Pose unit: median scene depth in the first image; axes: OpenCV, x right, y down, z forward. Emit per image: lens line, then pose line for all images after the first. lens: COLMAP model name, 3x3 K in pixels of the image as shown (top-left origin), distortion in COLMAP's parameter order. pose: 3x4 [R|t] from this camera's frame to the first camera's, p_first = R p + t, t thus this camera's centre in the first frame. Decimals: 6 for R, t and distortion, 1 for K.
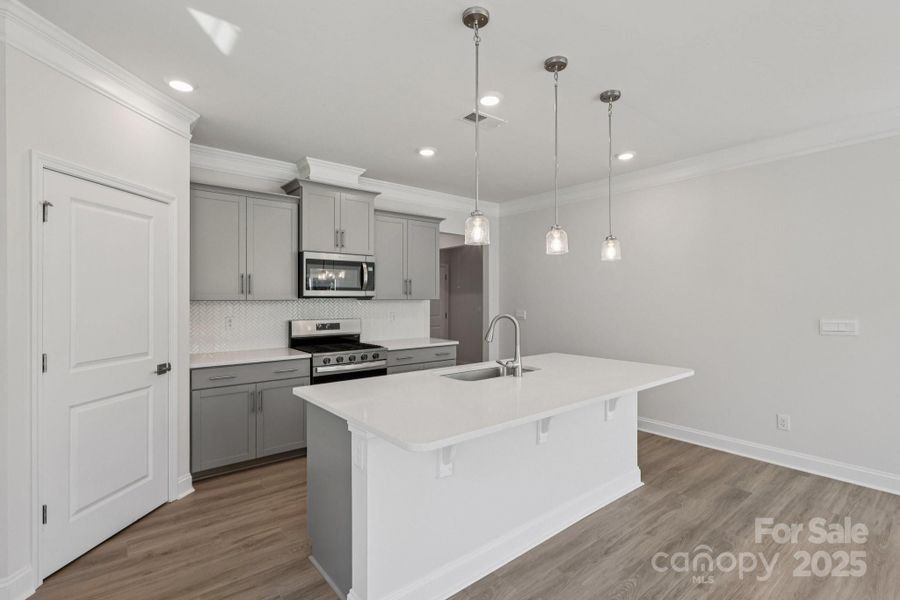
lens RADIAL K [[419.9, 0, 450.0], [0, 419.9, 300.0], [0, 0, 1]] dist [-0.000588, 0.000721]
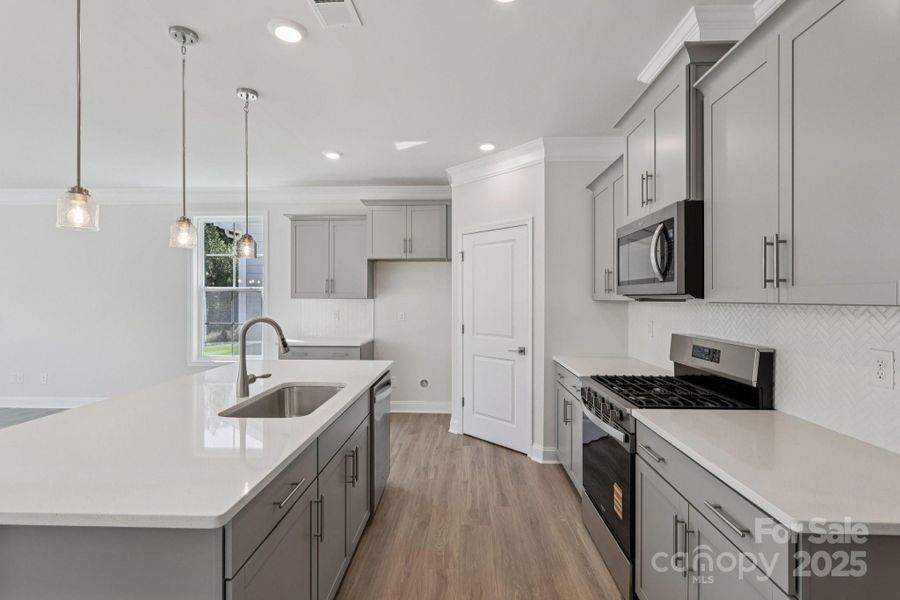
lens RADIAL K [[419.9, 0, 450.0], [0, 419.9, 300.0], [0, 0, 1]] dist [-0.000588, 0.000721]
pose [[-0.658130, 0.002633, -0.752900, 0.406799], [-0.005625, 0.999949, 0.008414, -0.006231], [0.752884, 0.009772, -0.658081, 1.479029]]
